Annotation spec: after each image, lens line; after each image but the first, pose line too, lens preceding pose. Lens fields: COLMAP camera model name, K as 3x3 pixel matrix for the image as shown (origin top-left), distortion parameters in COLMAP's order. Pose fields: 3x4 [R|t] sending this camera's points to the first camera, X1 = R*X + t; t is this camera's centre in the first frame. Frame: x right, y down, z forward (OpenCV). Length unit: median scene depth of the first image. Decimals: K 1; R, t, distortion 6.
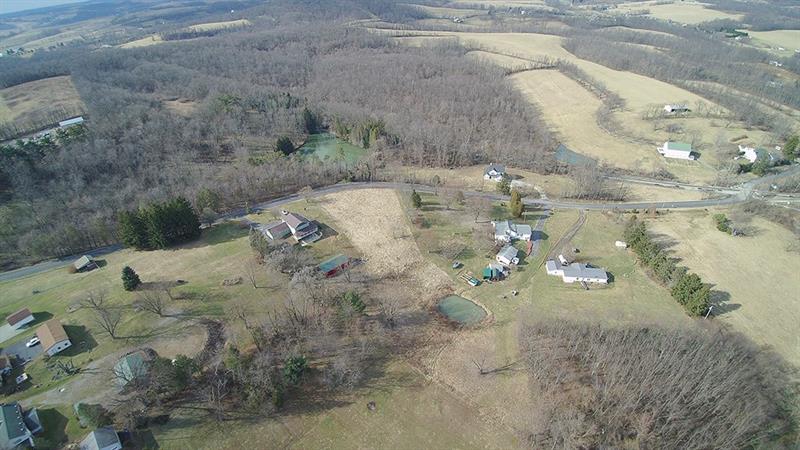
lens RADIAL K [[380.1, 0, 396.2], [0, 380.1, 224.9], [0, 0, 1]] dist [-0.030788, -0.015594]
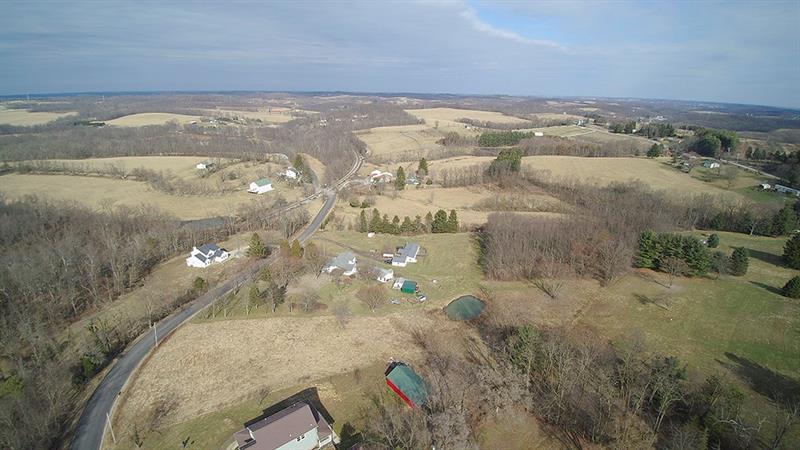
lens RADIAL K [[380.1, 0, 397.9], [0, 380.1, 221.5], [0, 0, 1]] dist [-0.030788, -0.015594]
pose [[0.067275, -0.294084, 0.953409, -0.619119], [0.539375, 0.814625, 0.213216, -0.224721], [-0.839374, 0.499901, 0.213425, 0.753188]]
